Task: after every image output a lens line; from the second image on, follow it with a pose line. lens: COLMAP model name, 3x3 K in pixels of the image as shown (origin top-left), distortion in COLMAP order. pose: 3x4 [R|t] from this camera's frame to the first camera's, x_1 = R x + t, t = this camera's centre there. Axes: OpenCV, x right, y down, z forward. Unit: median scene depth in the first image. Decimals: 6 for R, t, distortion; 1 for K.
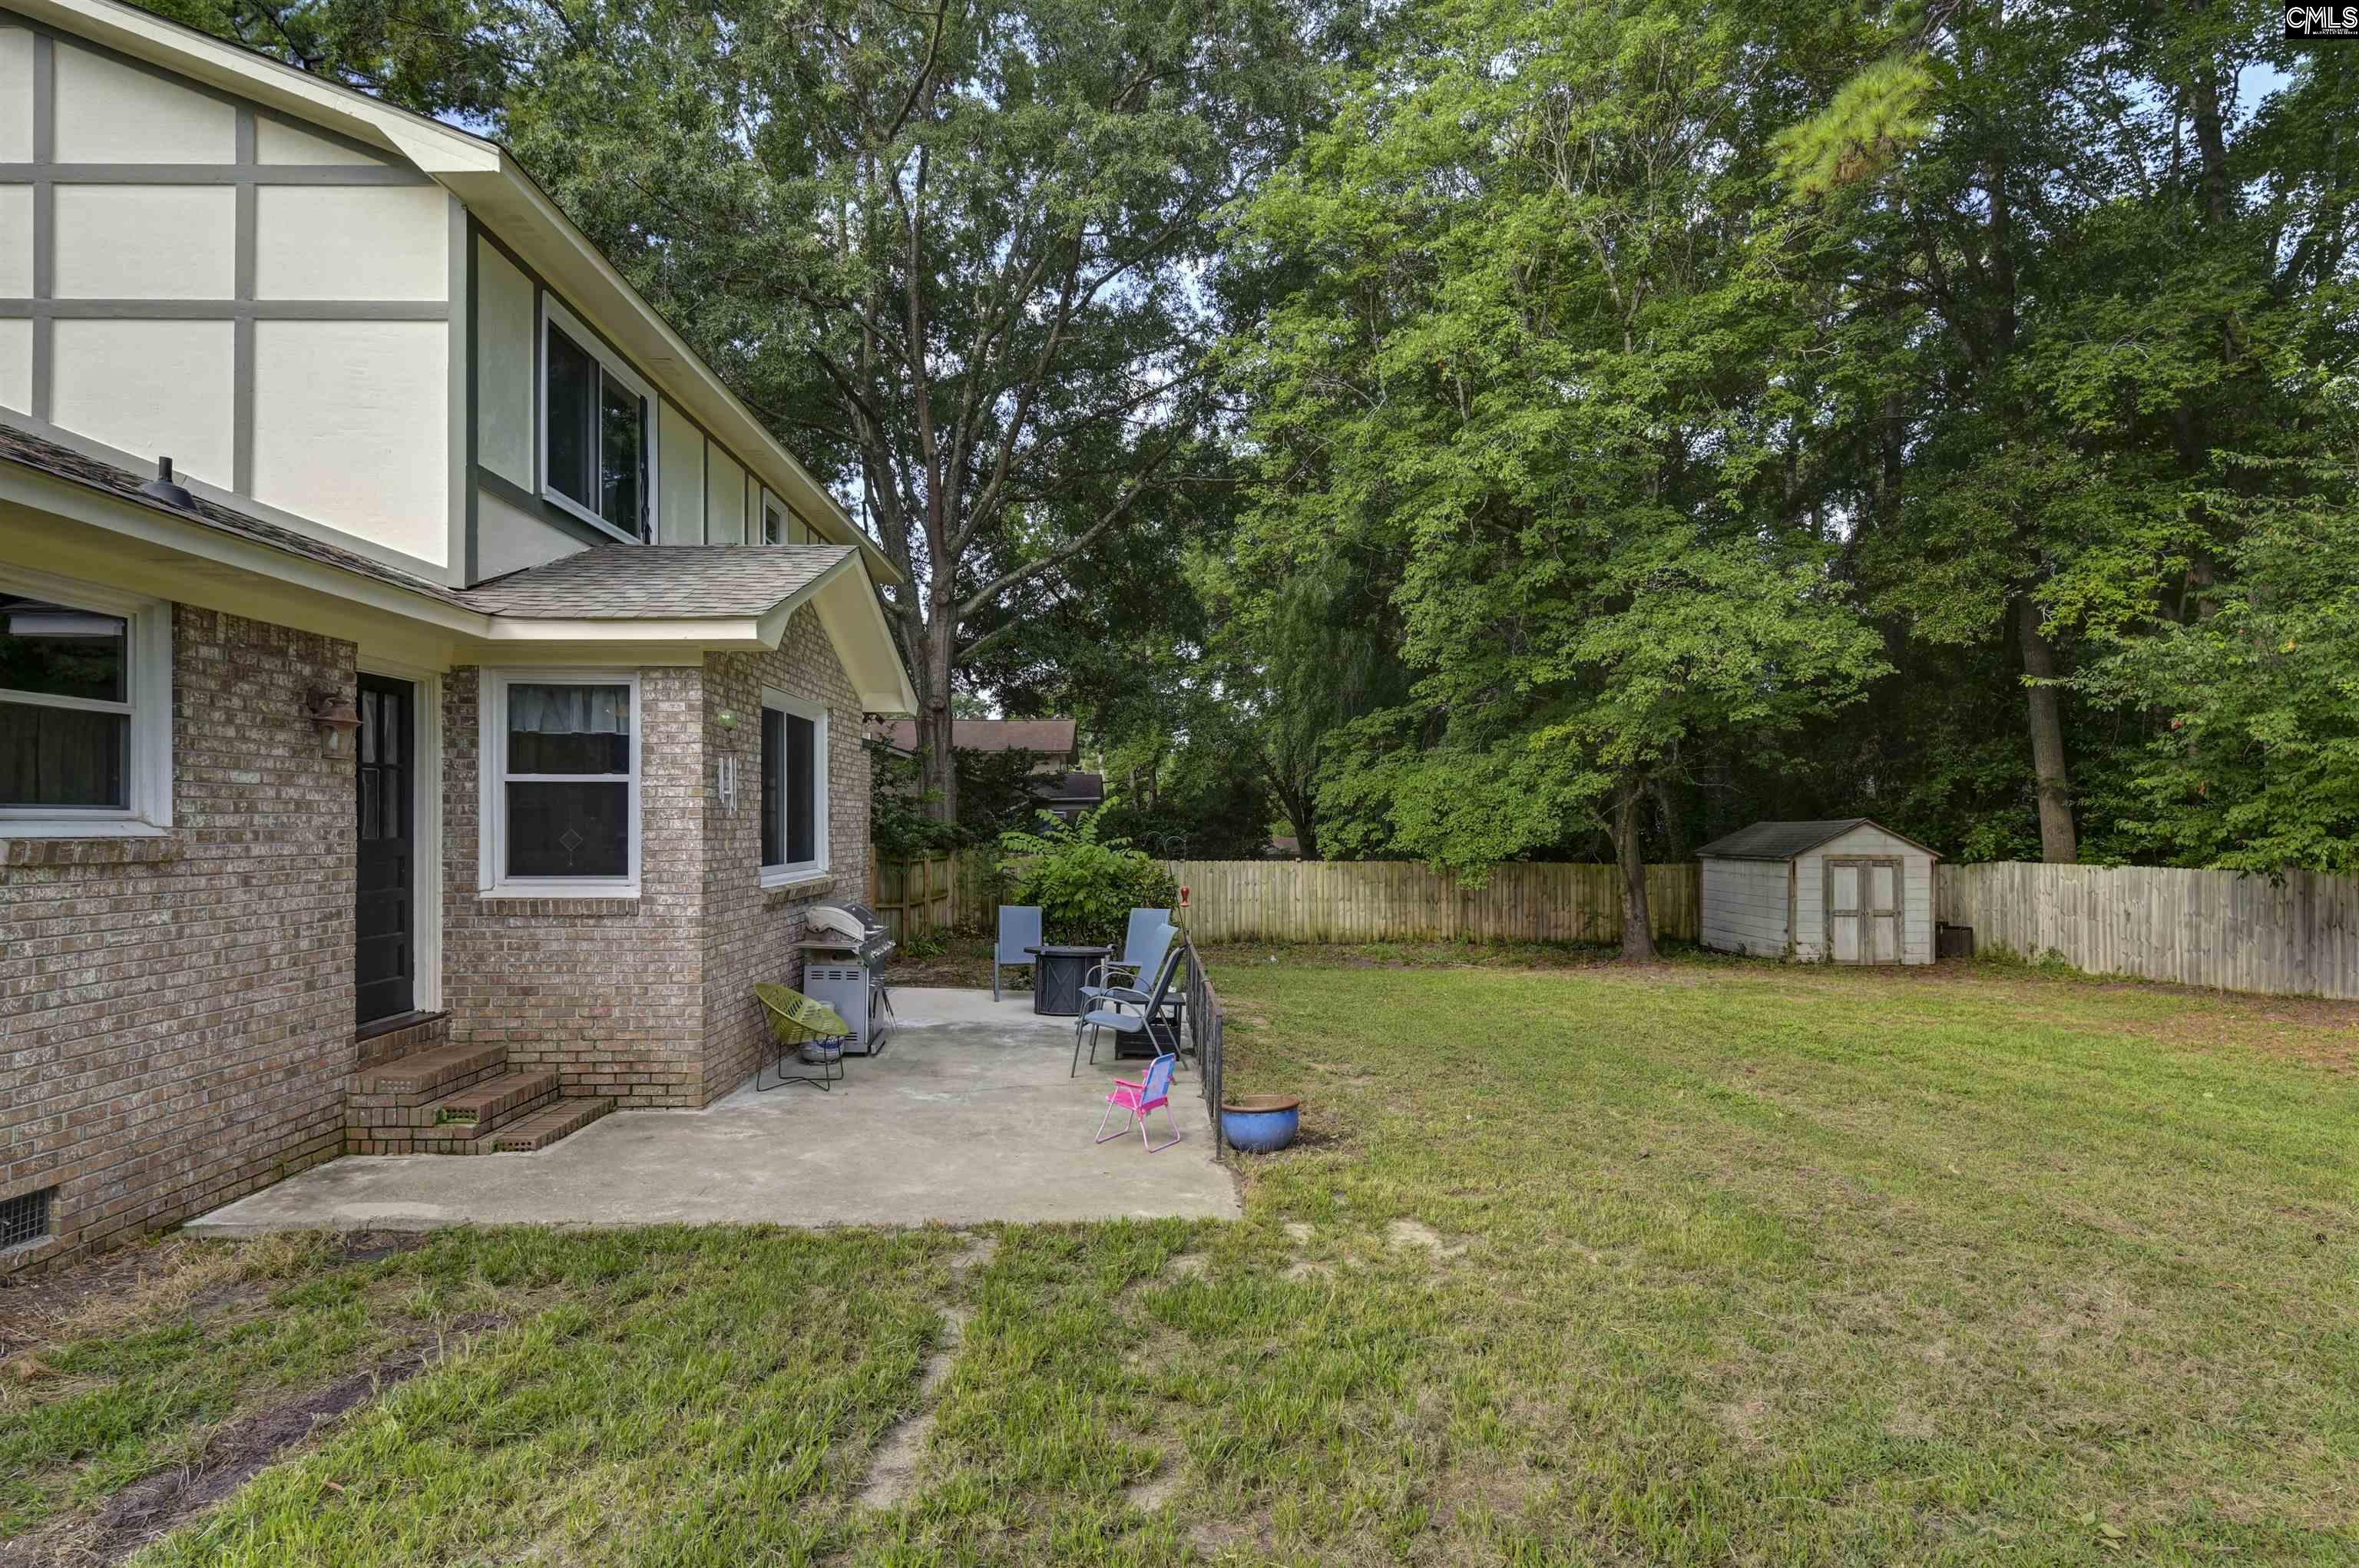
lens RADIAL K [[1235.6, 0, 1172.9], [0, 1235.6, 816.2], [0, 0, 1]] dist [0.007527, -0.005297]
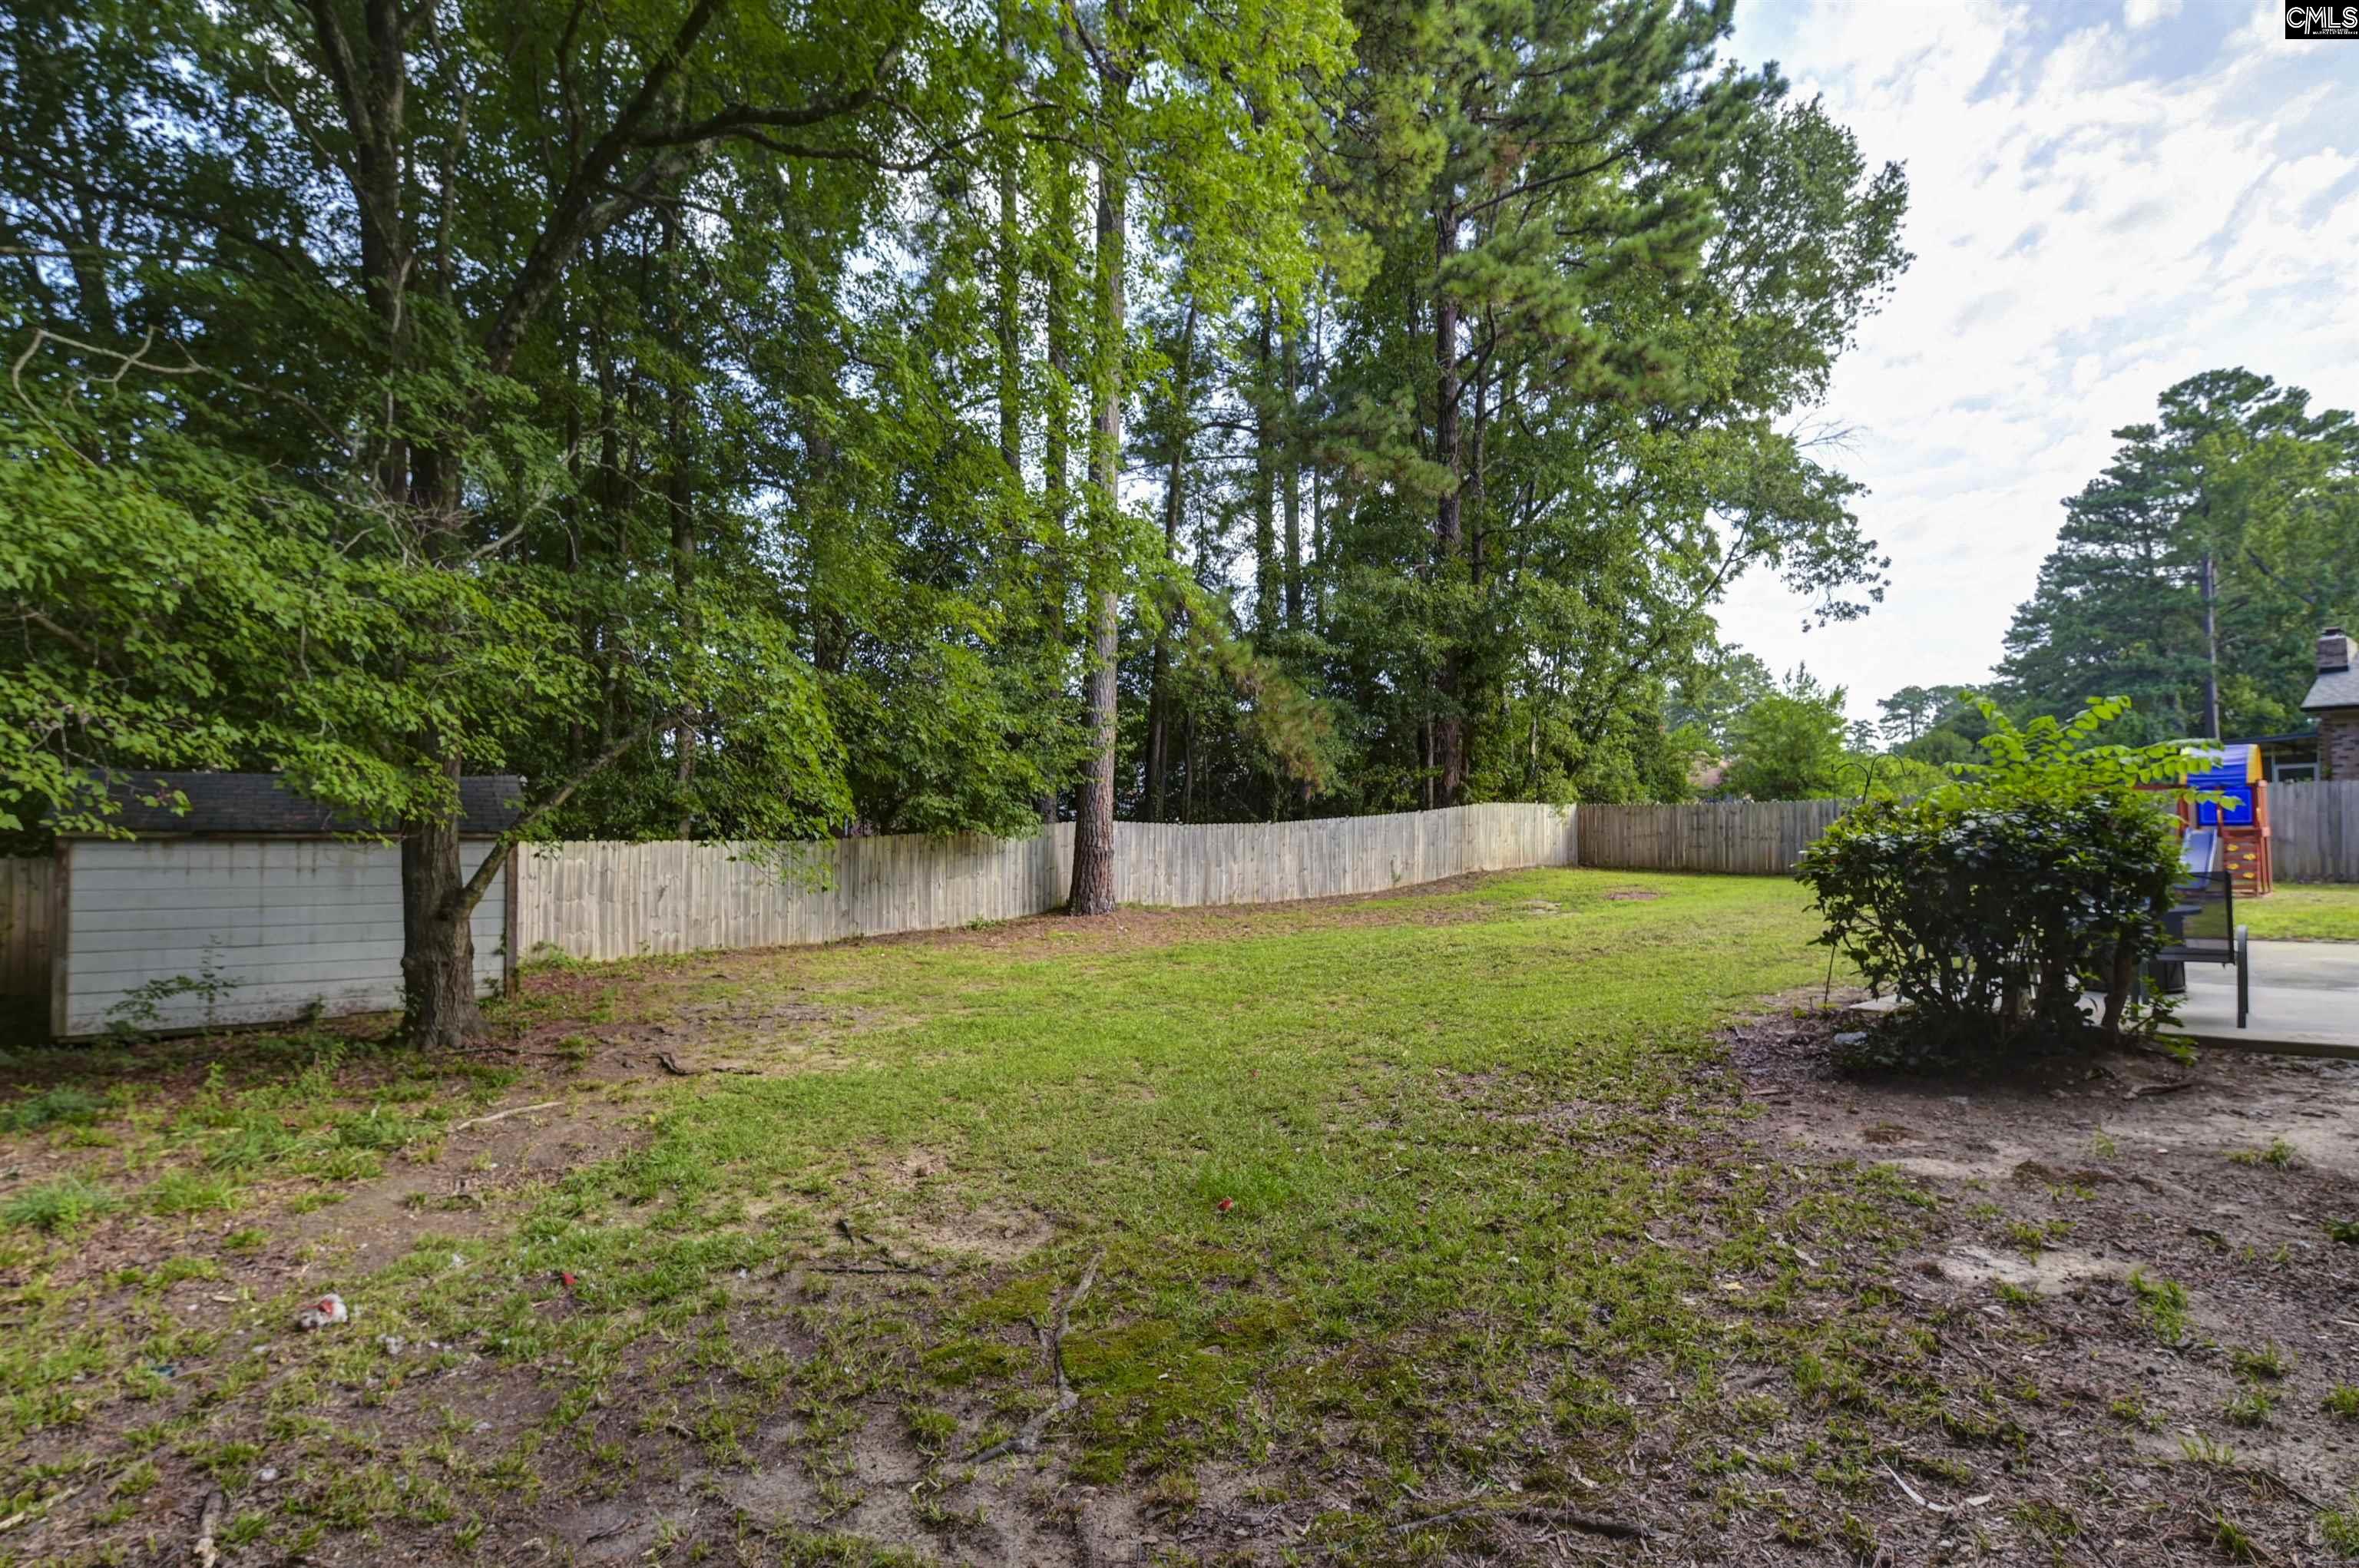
lens RADIAL K [[1115.5, 0, 1175.6], [0, 1115.5, 799.5], [0, 0, 1]] dist [-0.003902, -0.006500]
pose [[-0.594221, 0.034761, 0.803550, -0.190059], [-0.003339, 0.998950, -0.045684, 0.051899], [-0.804295, -0.029829, -0.593481, 1.331576]]
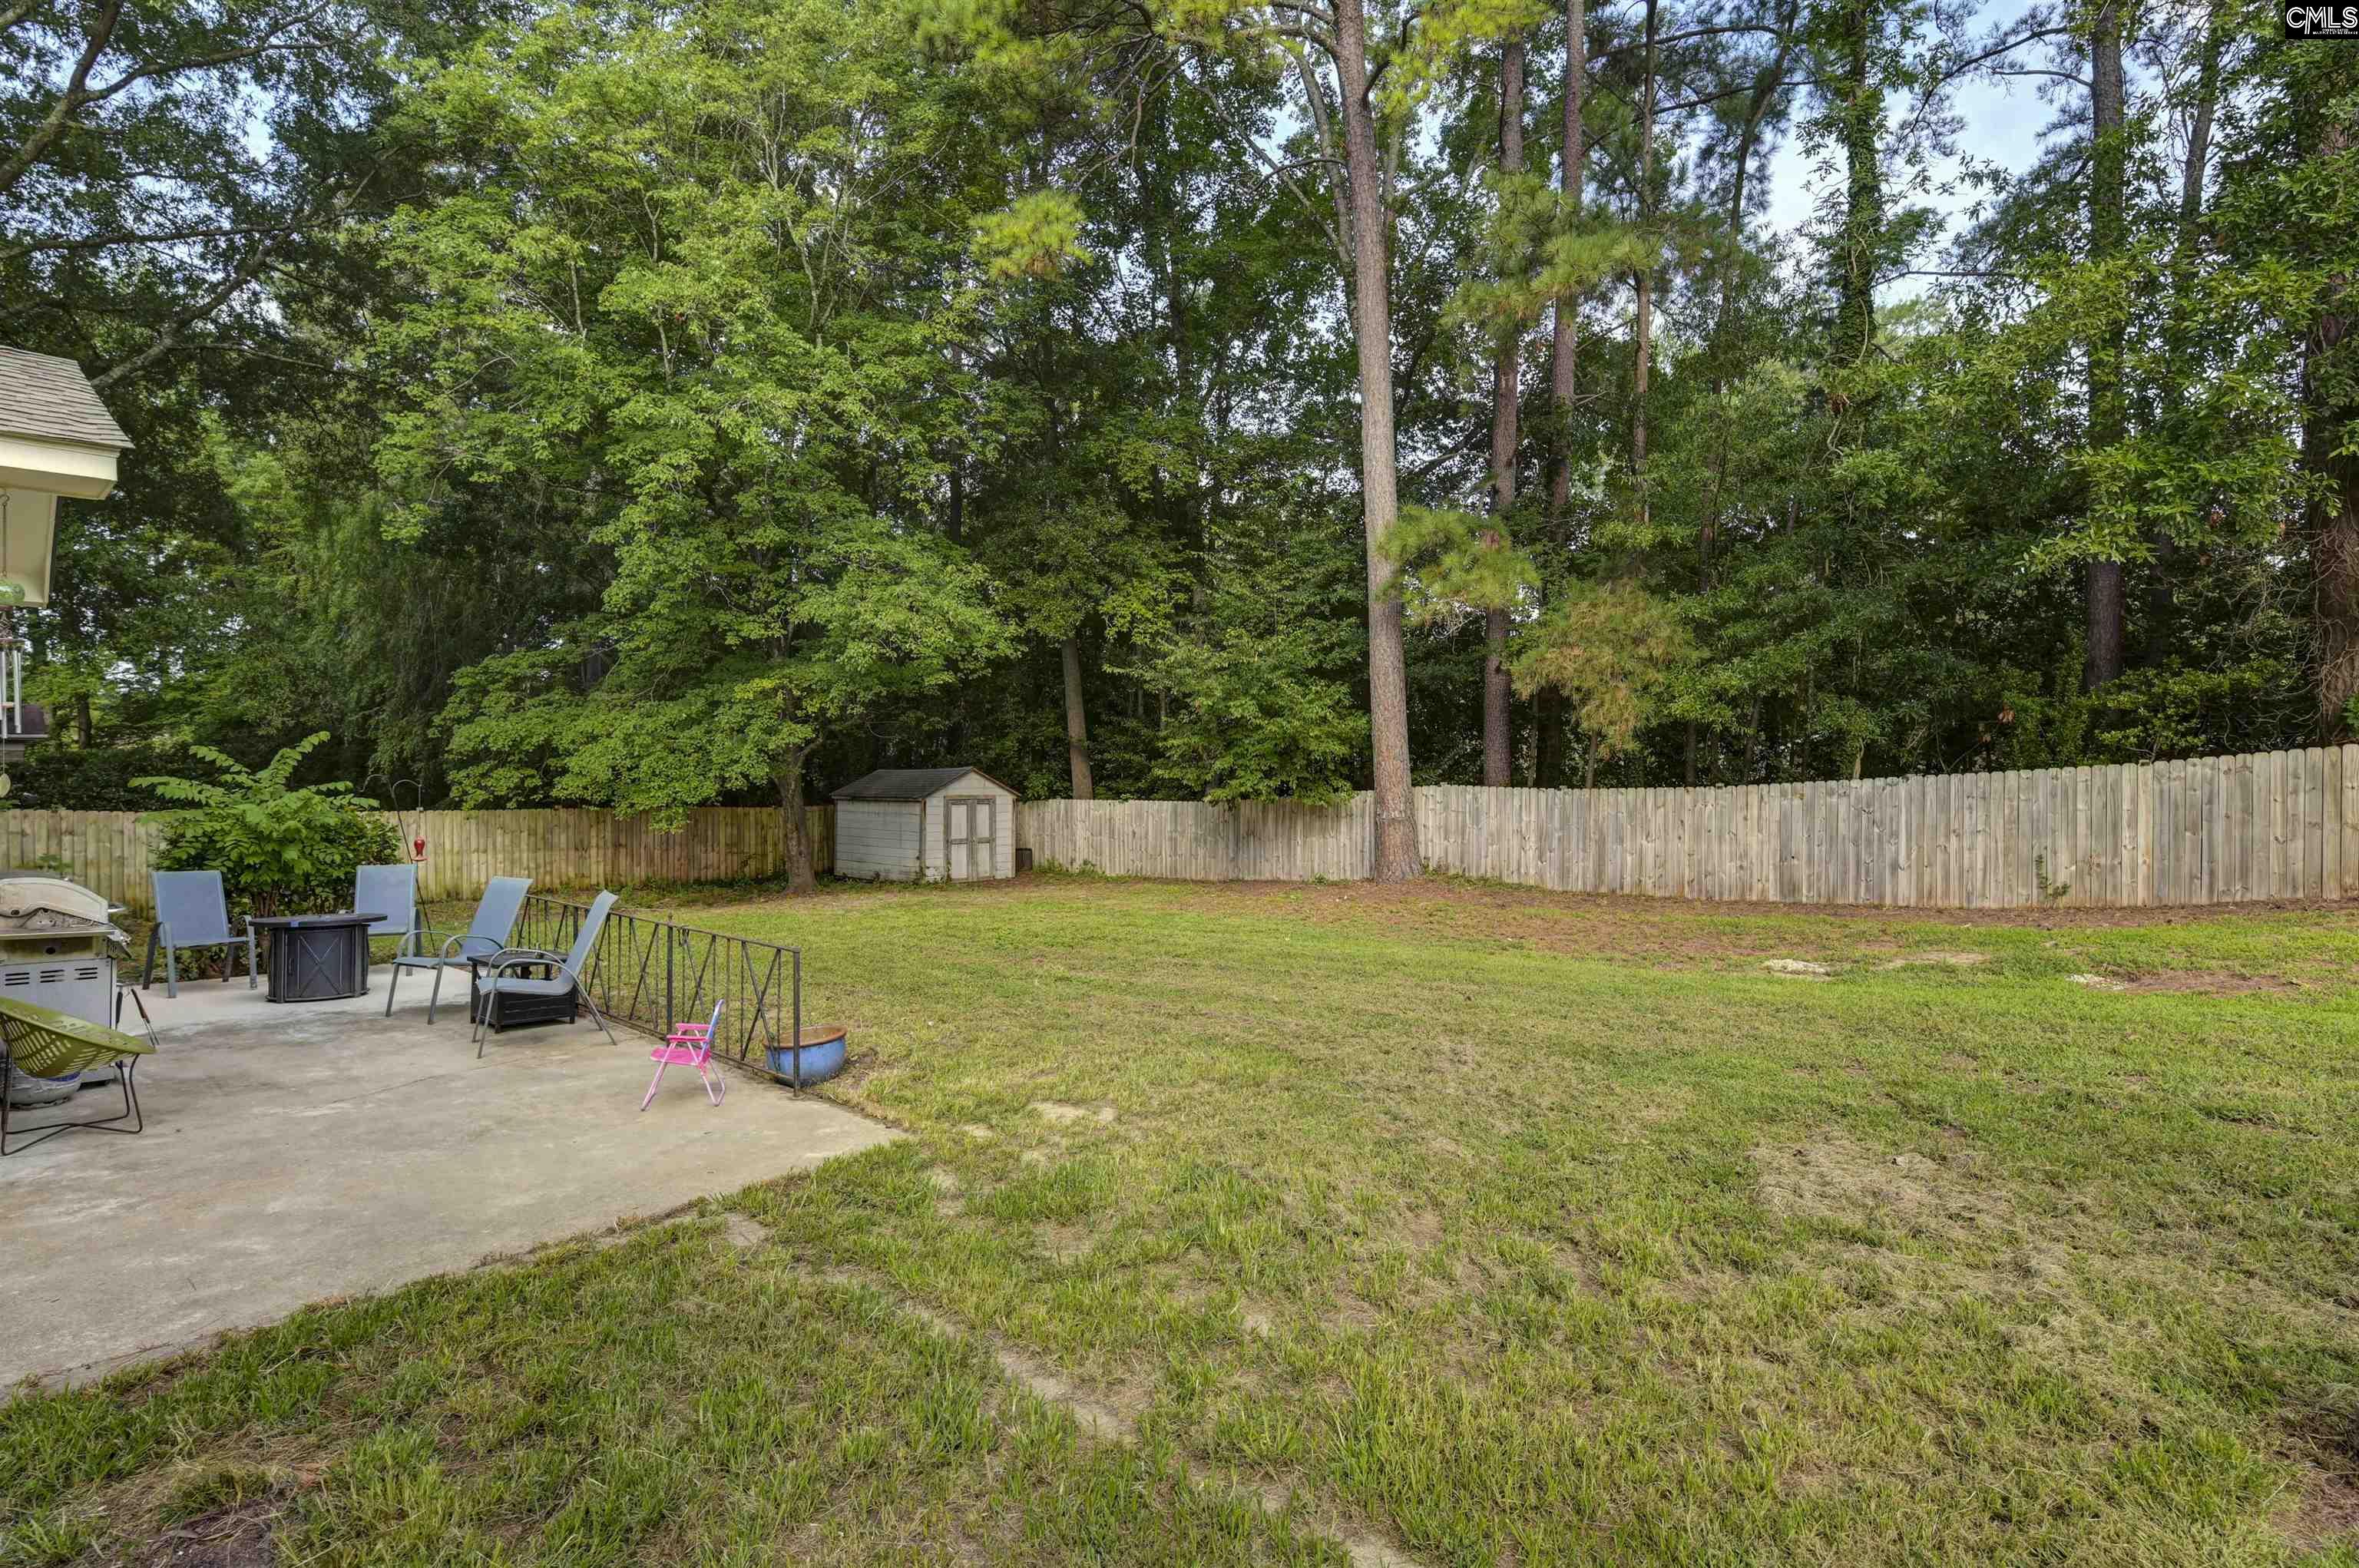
lens RADIAL K [[1115.5, 0, 1184.0], [0, 1115.5, 779.1], [0, 0, 1]] dist [-0.003902, -0.006500]
pose [[0.682999, -0.001212, 0.730418, -0.166274], [-0.006077, 0.999955, 0.007342, 0.005772], [-0.730394, -0.009453, 0.682961, 0.067343]]
